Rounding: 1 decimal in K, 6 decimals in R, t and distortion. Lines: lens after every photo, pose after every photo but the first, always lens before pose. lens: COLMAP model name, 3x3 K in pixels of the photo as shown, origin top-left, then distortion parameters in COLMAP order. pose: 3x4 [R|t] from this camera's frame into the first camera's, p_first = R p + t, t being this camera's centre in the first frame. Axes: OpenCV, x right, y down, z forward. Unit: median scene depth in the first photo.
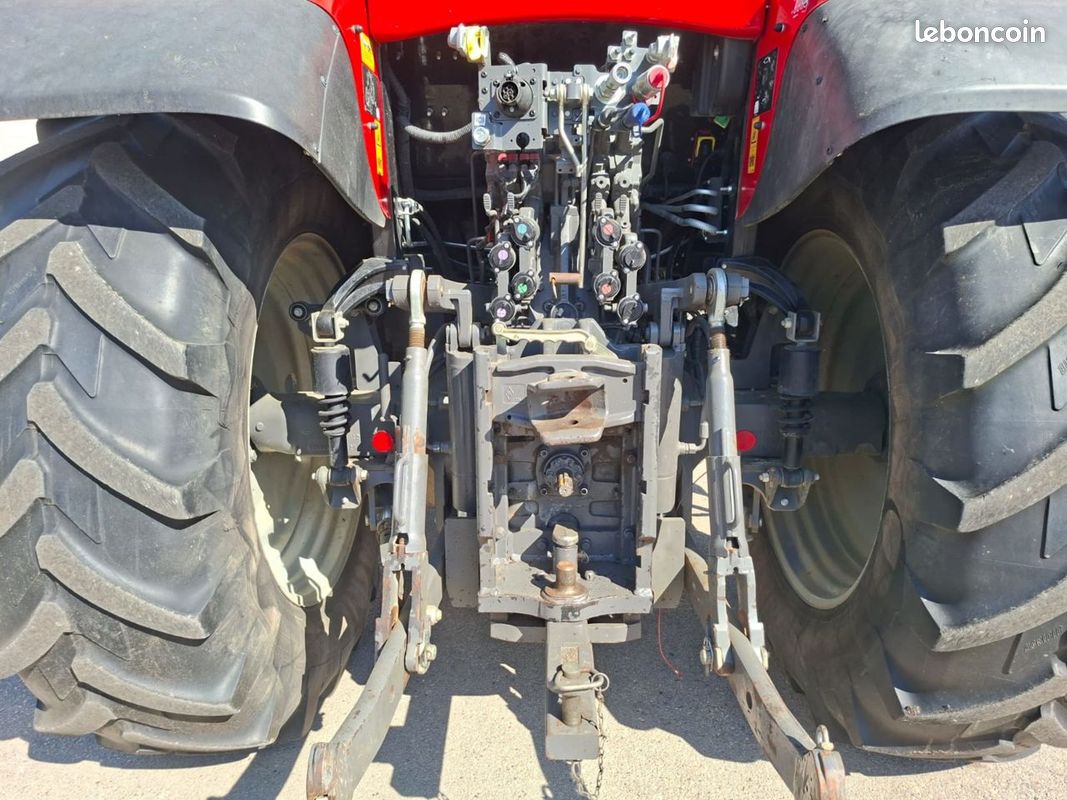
lens RADIAL K [[734.9, 0, 537.4], [0, 734.9, 409.6], [0, 0, 1]] dist [0.087962, -0.089906]
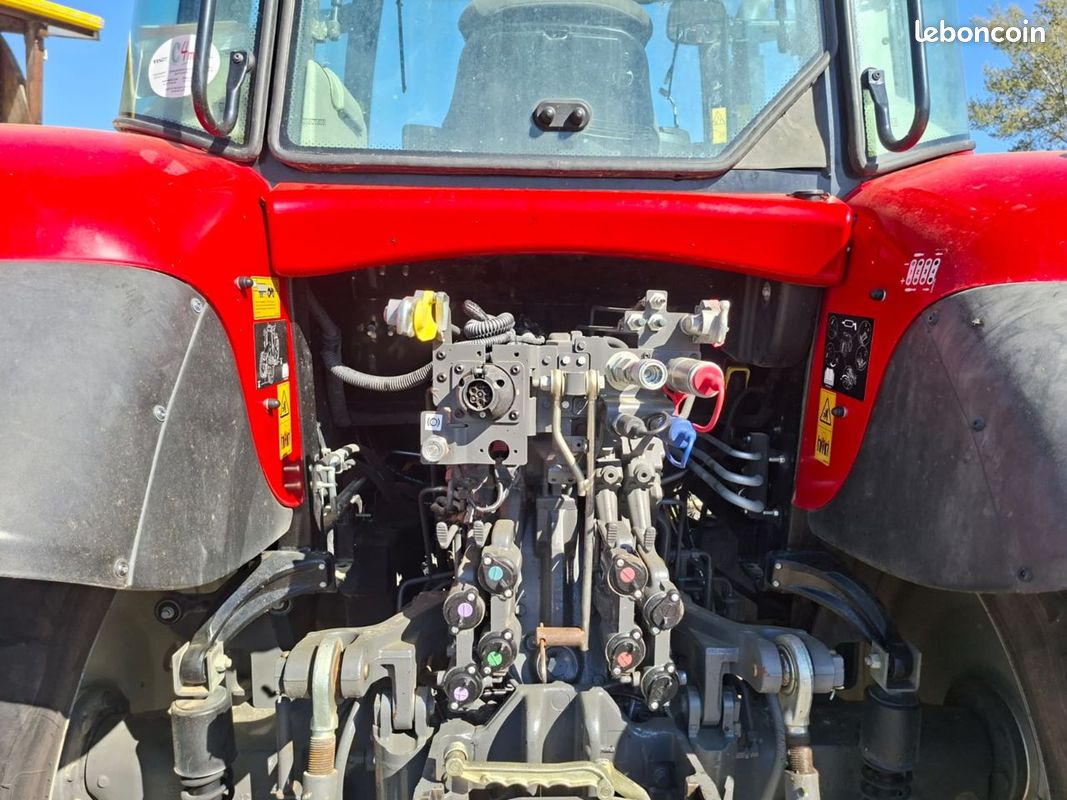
lens RADIAL K [[740.3, 0, 550.8], [0, 740.3, 403.2], [0, 0, 1]] dist [0.133129, -0.173958]
pose [[0.998188, 0.008765, 0.059525, -0.012413], [-0.003182, 0.995639, -0.093241, -0.325947], [-0.060083, 0.092882, 0.993863, 0.325061]]
